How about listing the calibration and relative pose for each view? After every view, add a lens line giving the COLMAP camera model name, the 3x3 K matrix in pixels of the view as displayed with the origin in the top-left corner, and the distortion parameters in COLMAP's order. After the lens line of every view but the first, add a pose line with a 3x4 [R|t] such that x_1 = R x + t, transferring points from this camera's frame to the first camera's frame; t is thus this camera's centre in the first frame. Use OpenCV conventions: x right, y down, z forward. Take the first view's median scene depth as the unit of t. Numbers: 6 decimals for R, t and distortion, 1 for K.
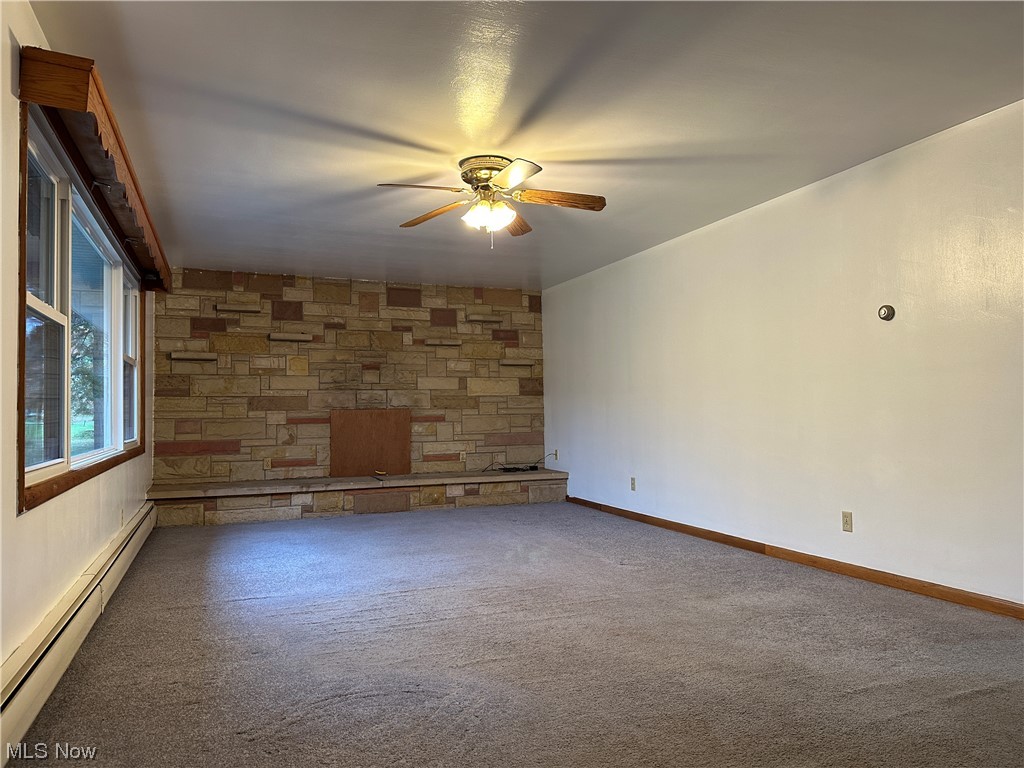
lens RADIAL K [[721.5, 0, 511.8], [0, 721.5, 368.3], [0, 0, 1]] dist [0.071954, -0.075570]
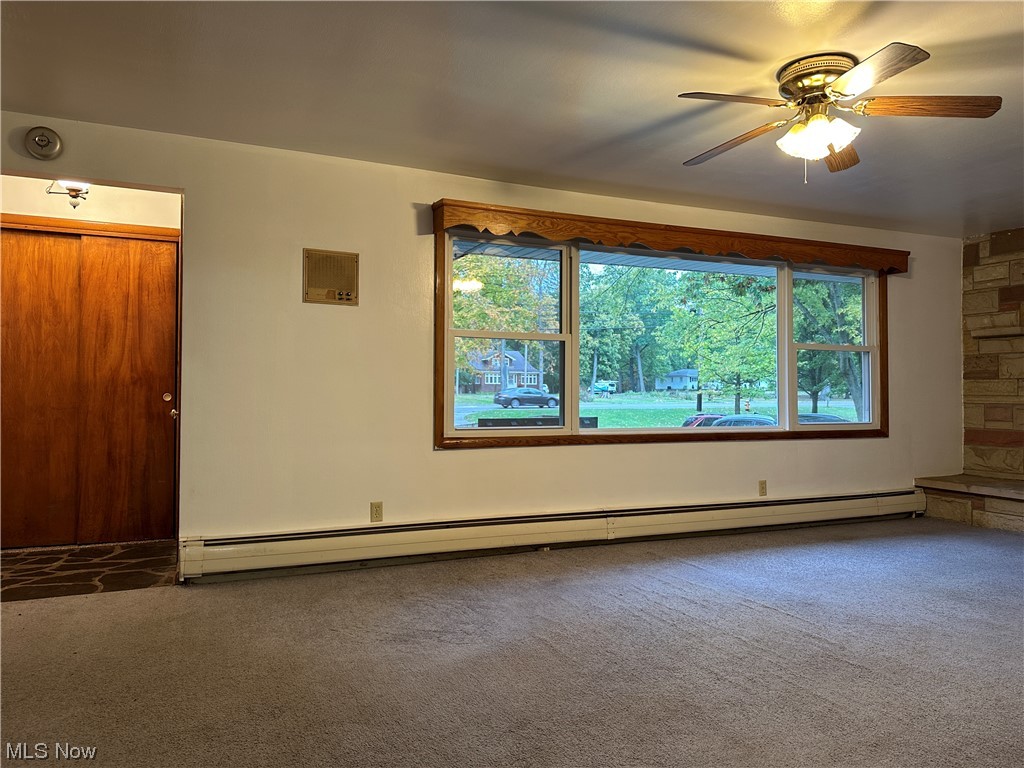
lens RADIAL K [[721.5, 0, 512.2], [0, 721.5, 376.5], [0, 0, 1]] dist [0.071954, -0.075570]
pose [[0.038995, -0.014498, -0.999134, 0.391807], [0.055978, 0.998356, -0.012302, 0.013141], [0.997670, -0.055450, 0.039742, 0.365329]]
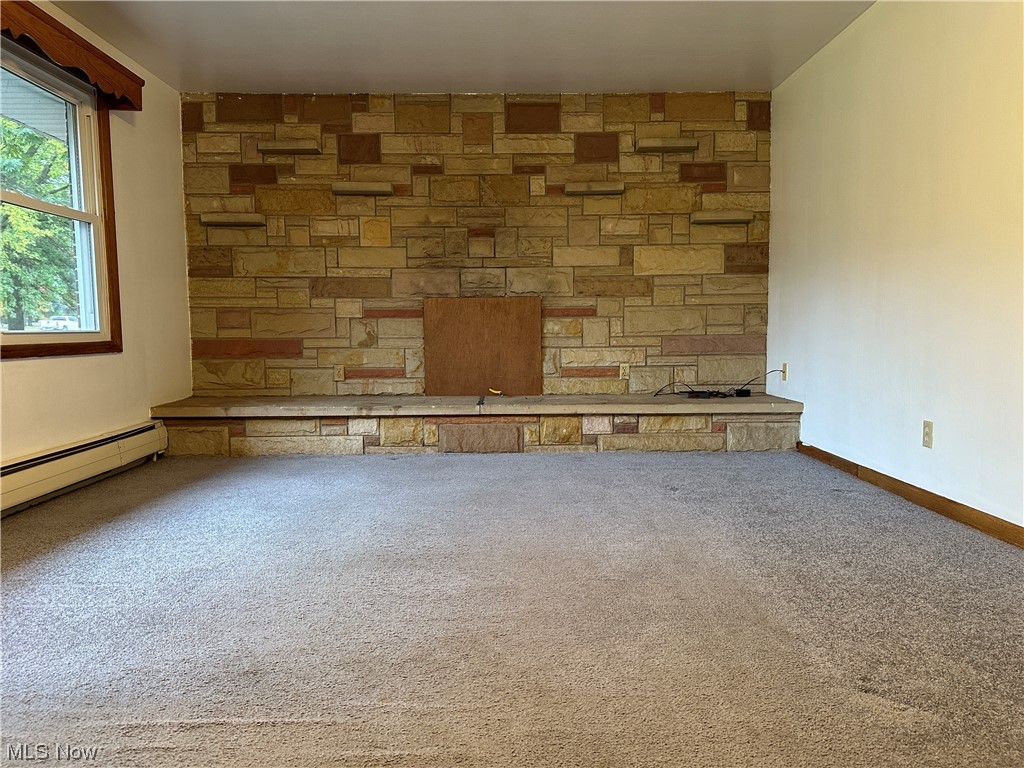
lens RADIAL K [[721.5, 0, 510.9], [0, 721.5, 382.8], [0, 0, 1]] dist [0.071954, -0.075570]
pose [[0.931918, 0.031647, -0.361287, 0.074413], [0.018912, 0.990590, 0.135553, 0.047000], [0.362177, -0.133157, 0.922549, 0.399307]]
